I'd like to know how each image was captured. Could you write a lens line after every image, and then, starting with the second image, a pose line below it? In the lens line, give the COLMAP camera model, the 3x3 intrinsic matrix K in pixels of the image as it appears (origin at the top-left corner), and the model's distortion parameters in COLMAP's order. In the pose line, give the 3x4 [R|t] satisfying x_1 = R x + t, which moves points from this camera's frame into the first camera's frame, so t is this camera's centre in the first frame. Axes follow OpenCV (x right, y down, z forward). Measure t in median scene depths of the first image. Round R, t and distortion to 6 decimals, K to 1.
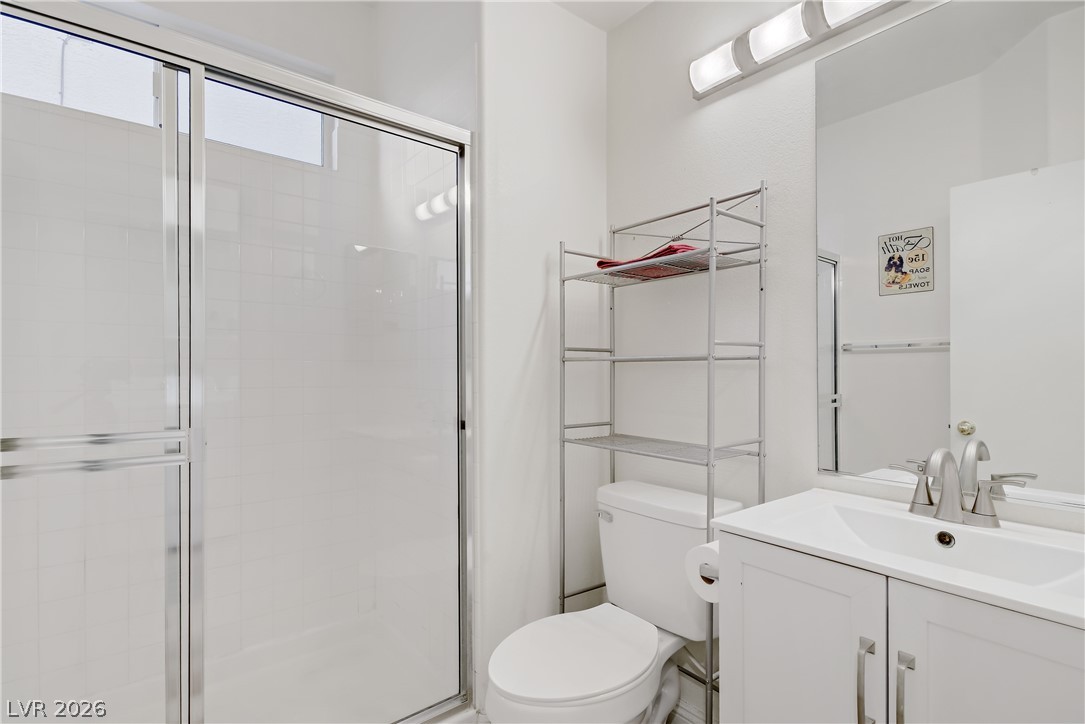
lens RADIAL K [[519.8, 0, 542.5], [0, 519.8, 362.0], [0, 0, 1]] dist [-0.000614, 0.000160]
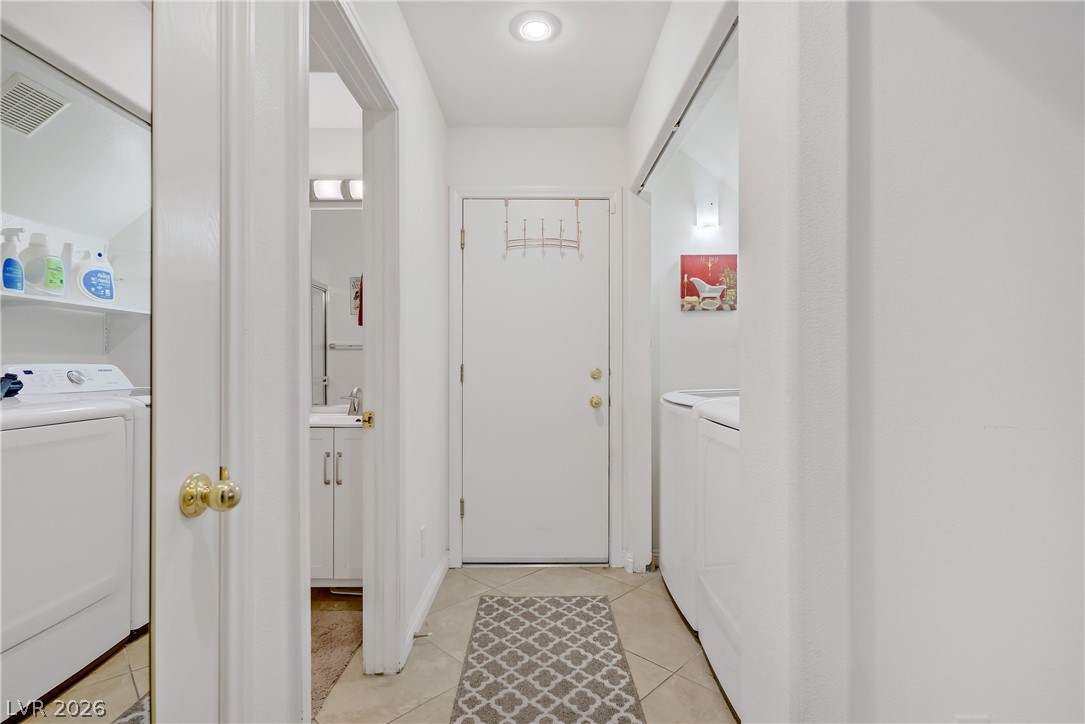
lens RADIAL K [[519.8, 0, 542.5], [0, 519.8, 362.0], [0, 0, 1]] dist [-0.000614, 0.000160]
pose [[0.625773, -0.004277, 0.779993, -0.243380], [-0.003868, 0.999956, 0.008586, 0.004147], [-0.779995, -0.008390, 0.625729, -0.482399]]
